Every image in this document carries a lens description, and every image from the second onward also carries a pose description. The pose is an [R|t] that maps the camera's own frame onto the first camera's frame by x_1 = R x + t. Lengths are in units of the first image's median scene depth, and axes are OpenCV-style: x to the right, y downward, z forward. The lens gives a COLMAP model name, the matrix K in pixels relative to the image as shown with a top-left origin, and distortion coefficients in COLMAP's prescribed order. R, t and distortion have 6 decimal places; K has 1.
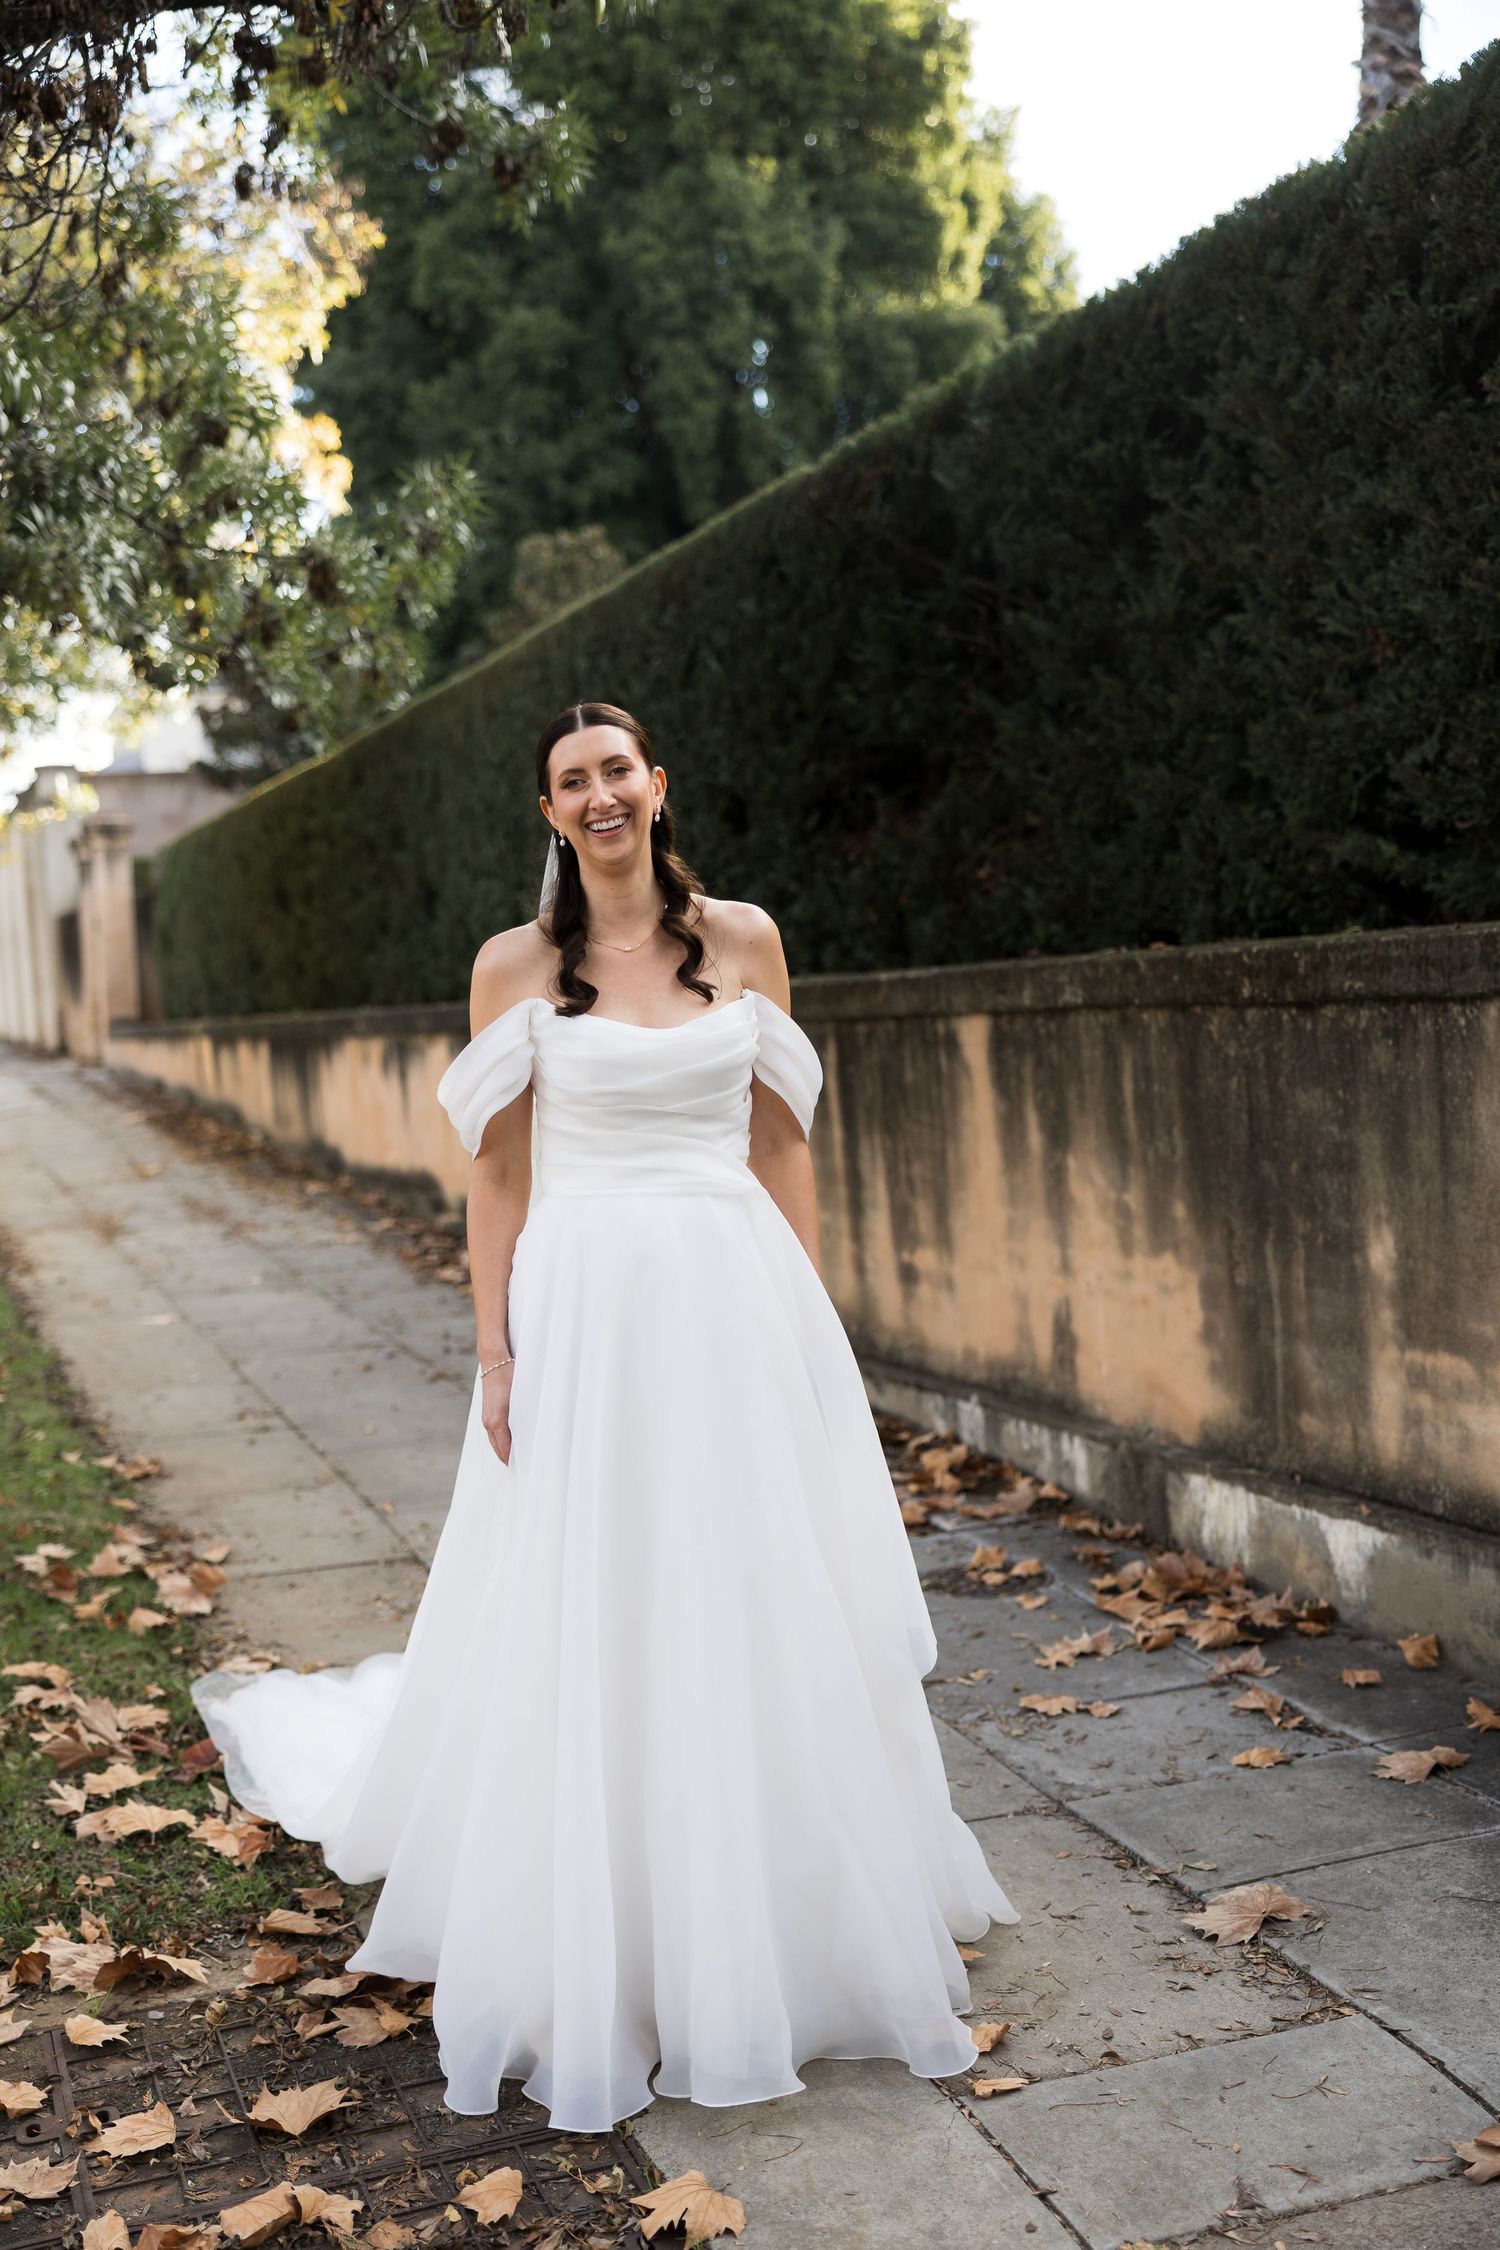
lens RADIAL K [[2690.9, 0, 741.9], [0, 2690.9, 1132.3], [0, 0, 1]] dist [0.013474, 0.000000]
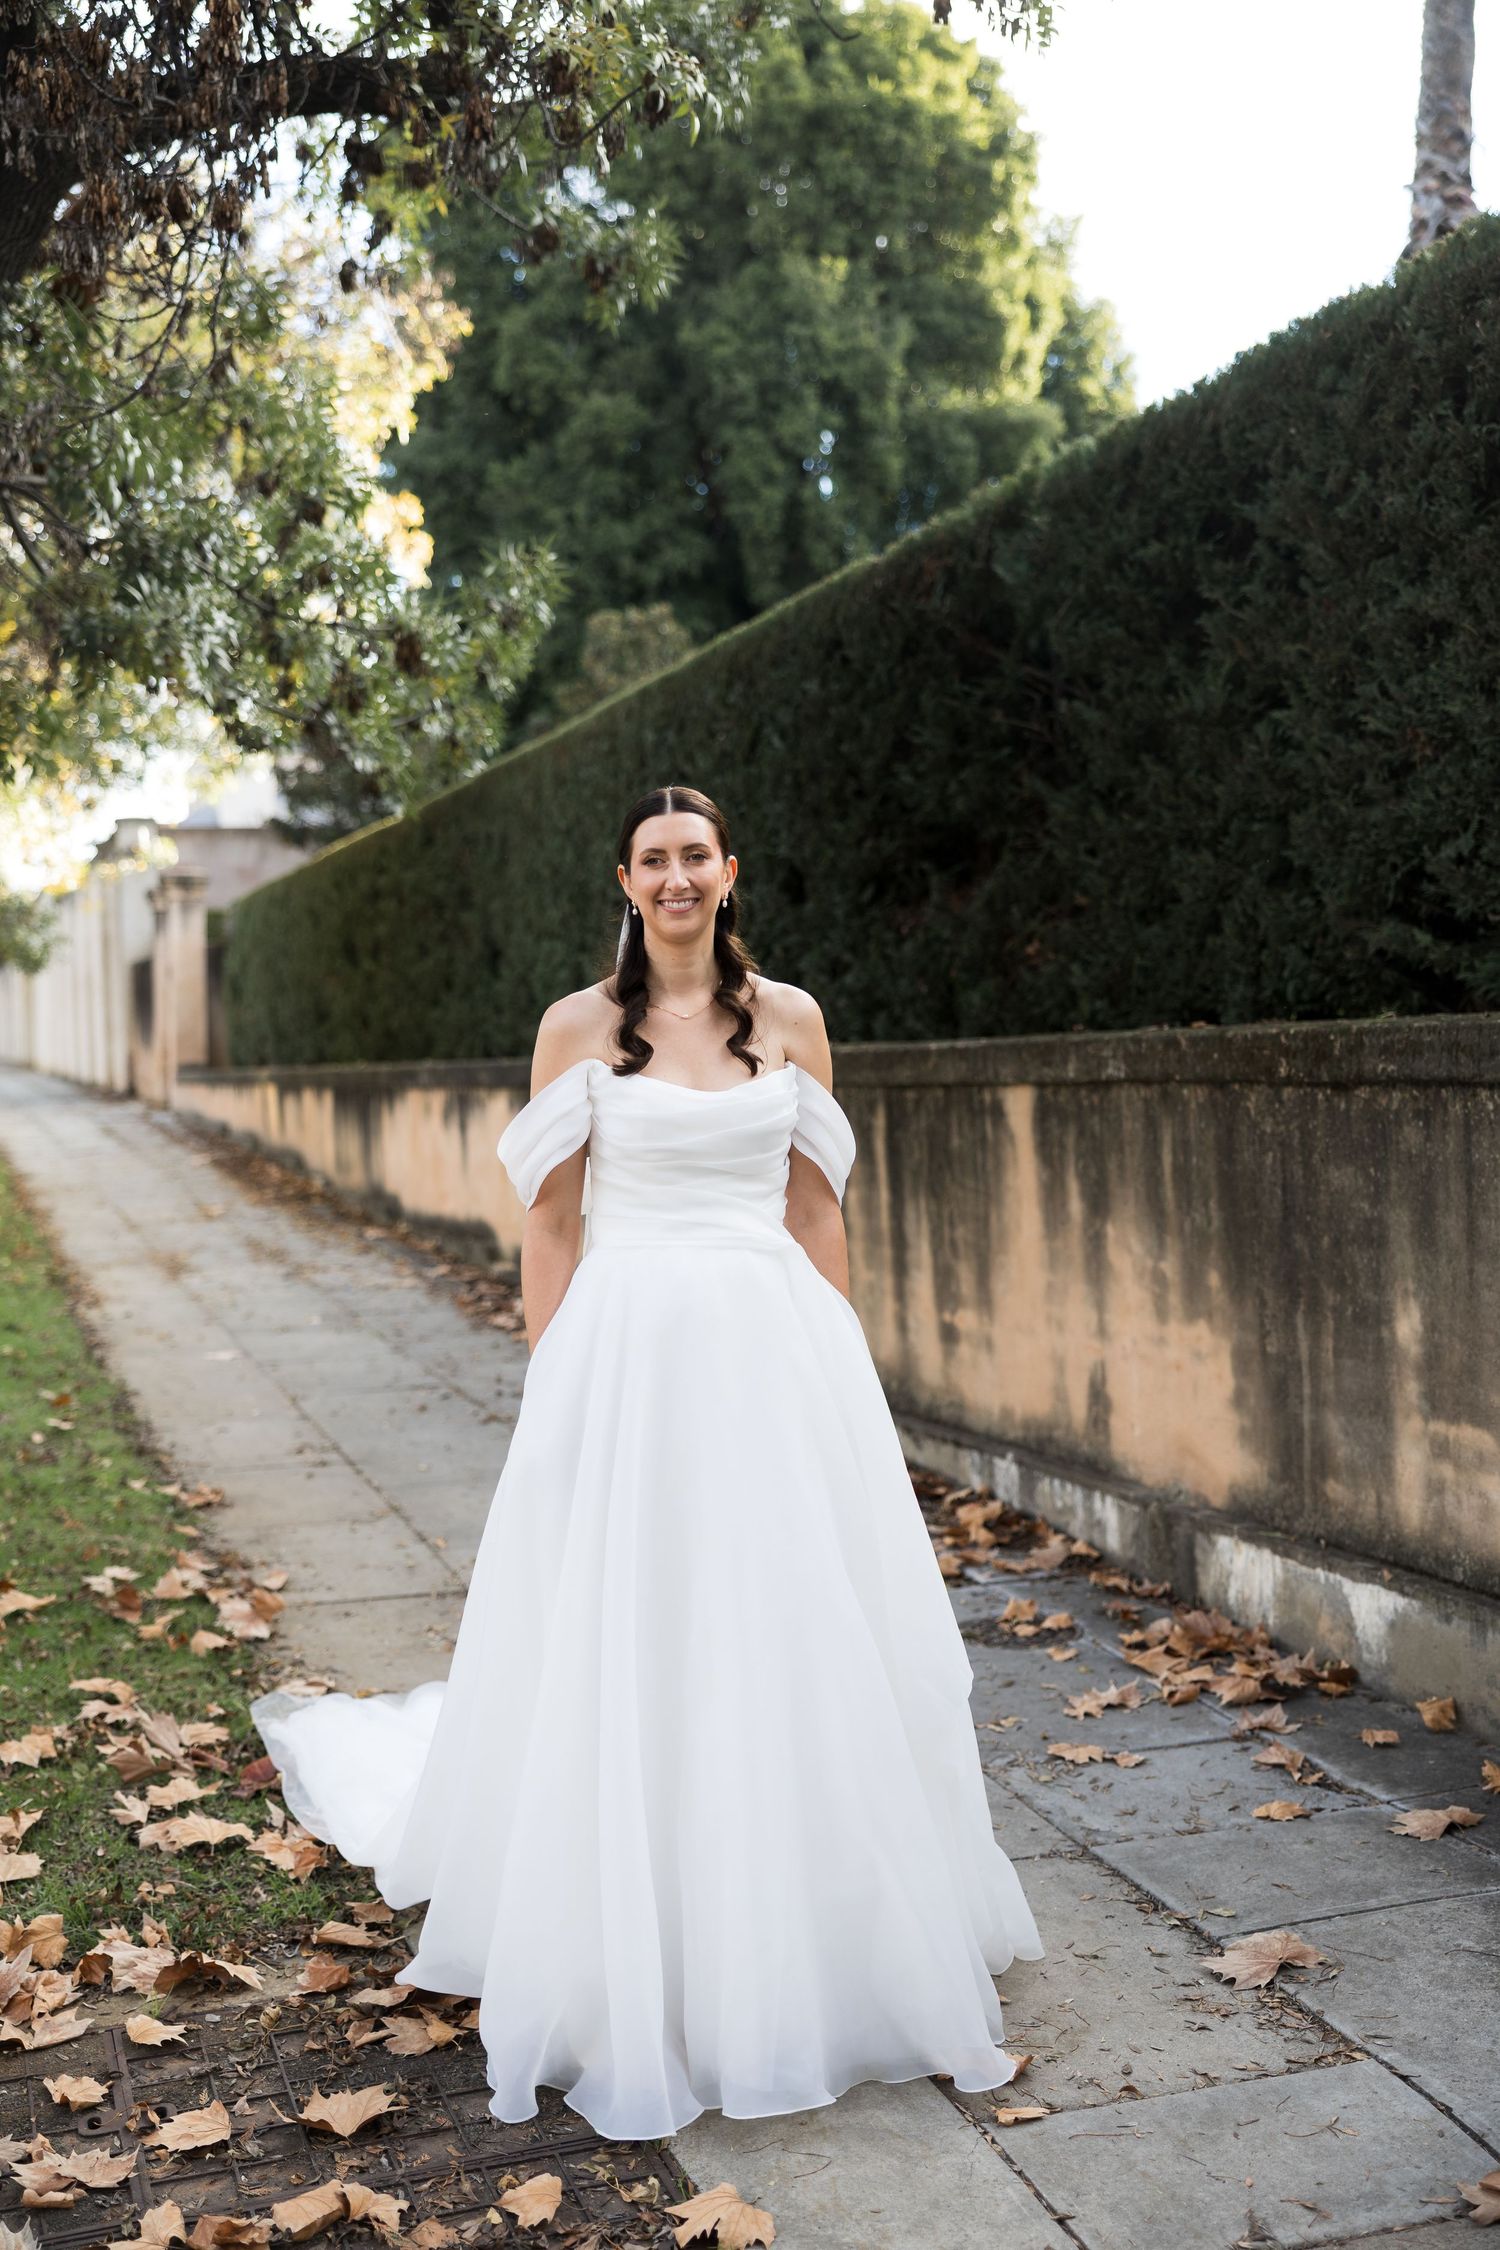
lens RADIAL K [[2629.6, 0, 736.9], [0, 2629.6, 1077.8], [0, 0, 1]] dist [0.011442, 0.000000]
pose [[0.999332, 0.030926, -0.019455, -0.002770], [-0.031746, 0.998555, -0.043369, 0.000825], [0.018086, 0.043957, 0.998870, -0.014100]]
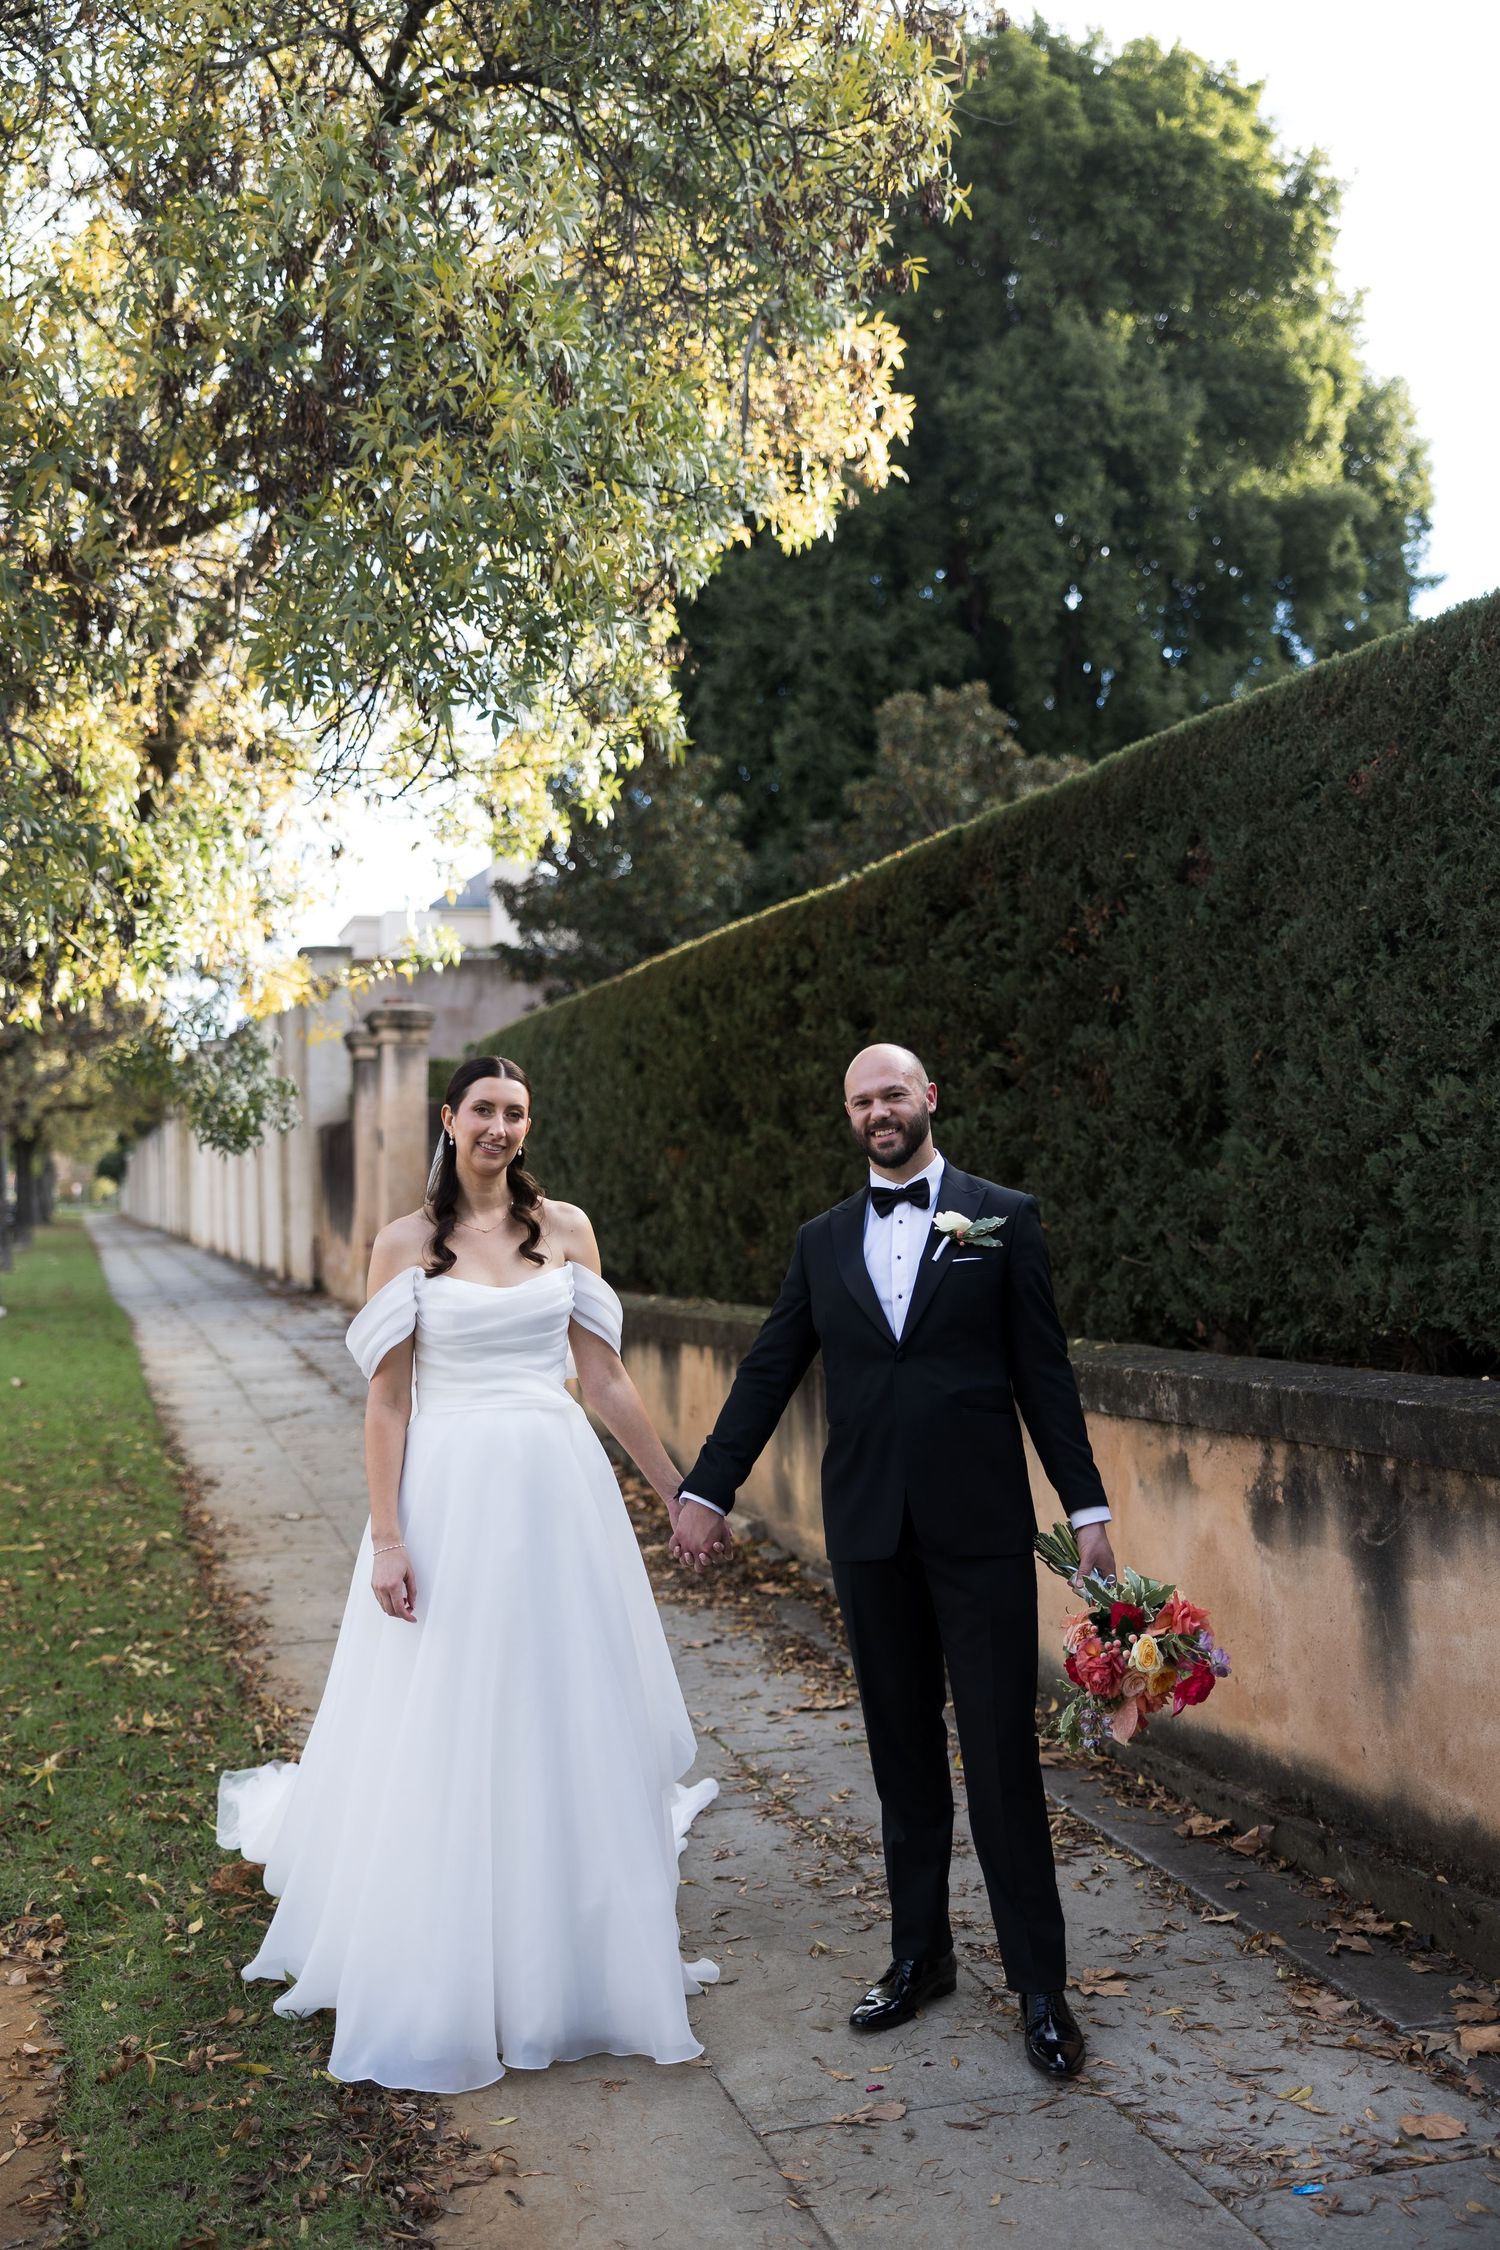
lens RADIAL K [[2421.6, 0, 749.3], [0, 2421.6, 1088.1], [0, 0, 1]] dist [-0.002425, 0.000000]
pose [[0.998318, 0.027315, -0.051145, -0.325915], [-0.032354, 0.994416, -0.100445, -0.083239], [0.048116, 0.101930, 0.993627, 1.021435]]
